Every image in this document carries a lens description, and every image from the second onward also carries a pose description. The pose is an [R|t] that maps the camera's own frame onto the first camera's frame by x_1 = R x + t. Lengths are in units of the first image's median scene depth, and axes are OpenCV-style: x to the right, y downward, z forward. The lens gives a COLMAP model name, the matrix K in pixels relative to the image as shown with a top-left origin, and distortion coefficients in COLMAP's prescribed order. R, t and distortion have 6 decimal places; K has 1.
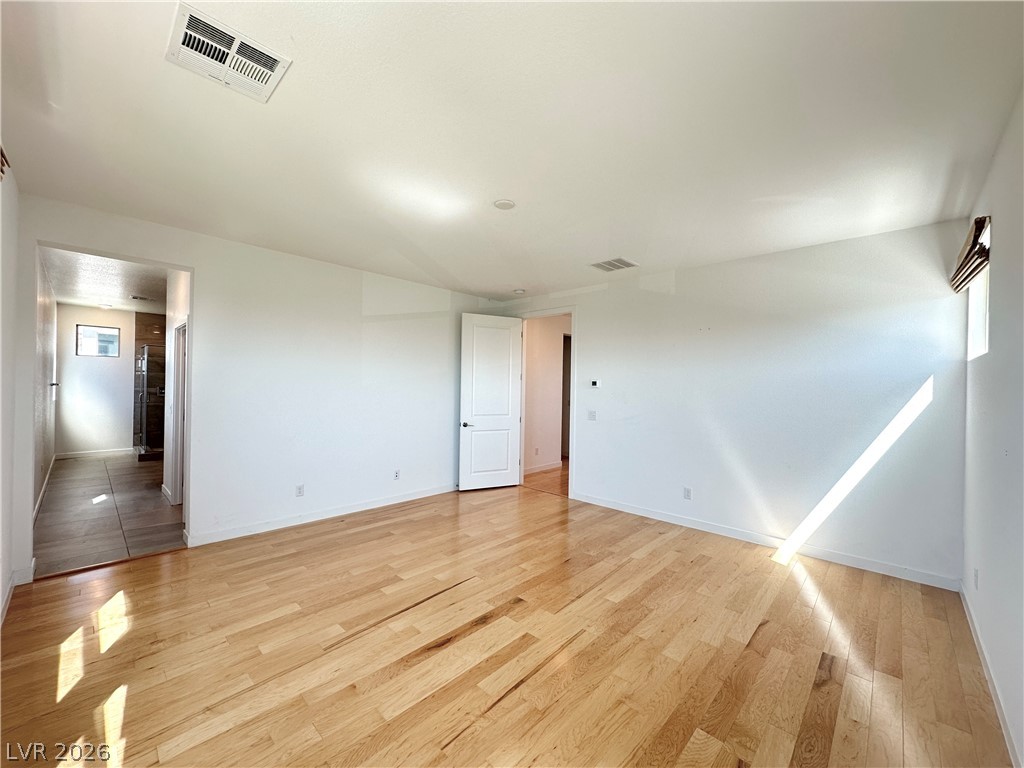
lens RADIAL K [[408.4, 0, 510.5], [0, 408.4, 383.3], [0, 0, 1]] dist [-0.004380, 0.001501]
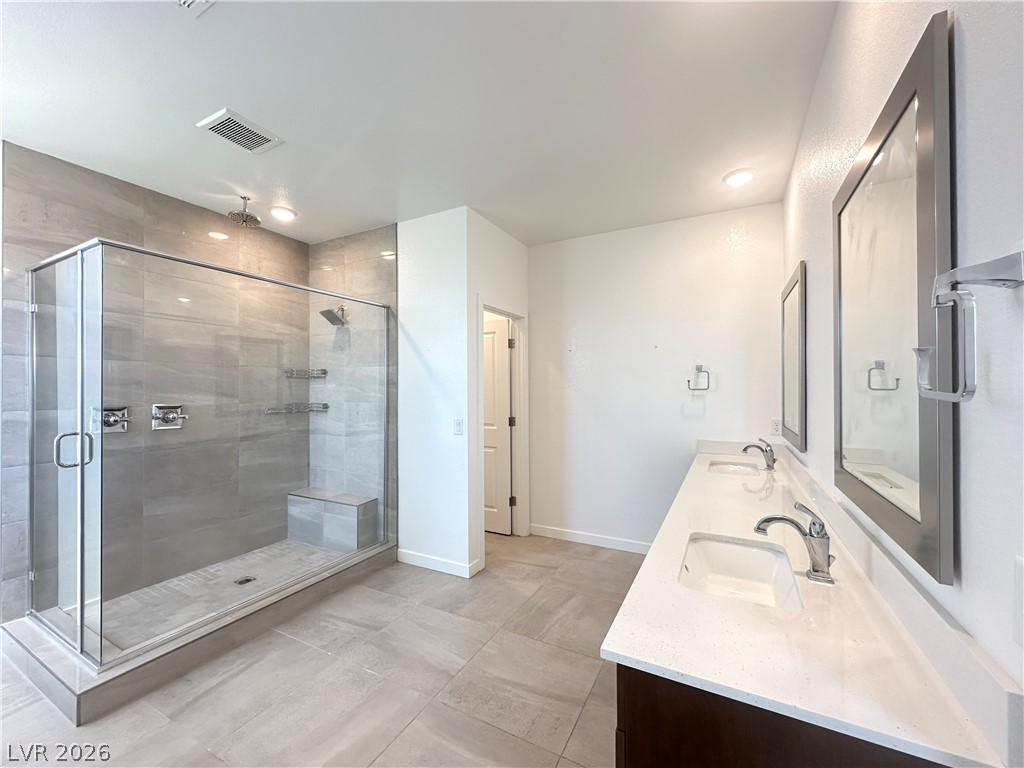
lens RADIAL K [[408.4, 0, 513.7], [0, 408.4, 386.7], [0, 0, 1]] dist [-0.004380, 0.001501]
pose [[0.963219, -0.020849, 0.267908, -0.731874], [0.020672, 0.999780, 0.003484, 0.000502], [-0.267922, 0.002182, 0.963438, 0.707455]]
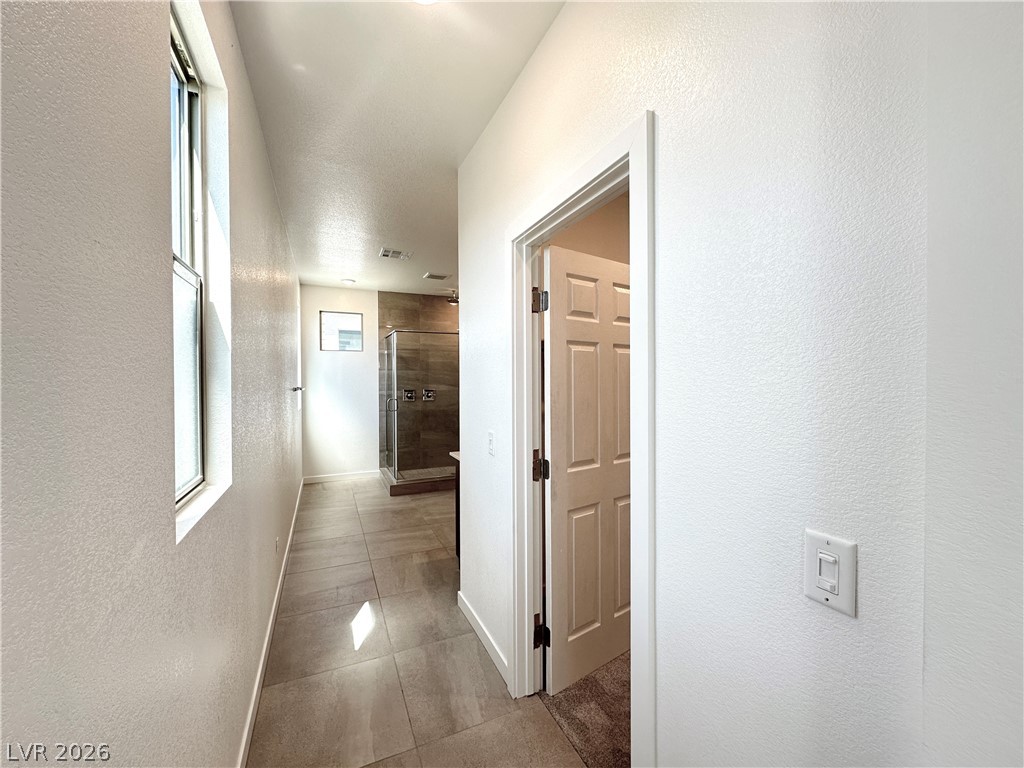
lens RADIAL K [[408.4, 0, 510.0], [0, 408.4, 385.0], [0, 0, 1]] dist [-0.004380, 0.001501]
pose [[0.926196, -0.016396, -0.376685, -0.452867], [0.021503, 0.999725, 0.009356, -0.001974], [0.376428, -0.016766, 0.926294, 0.426952]]
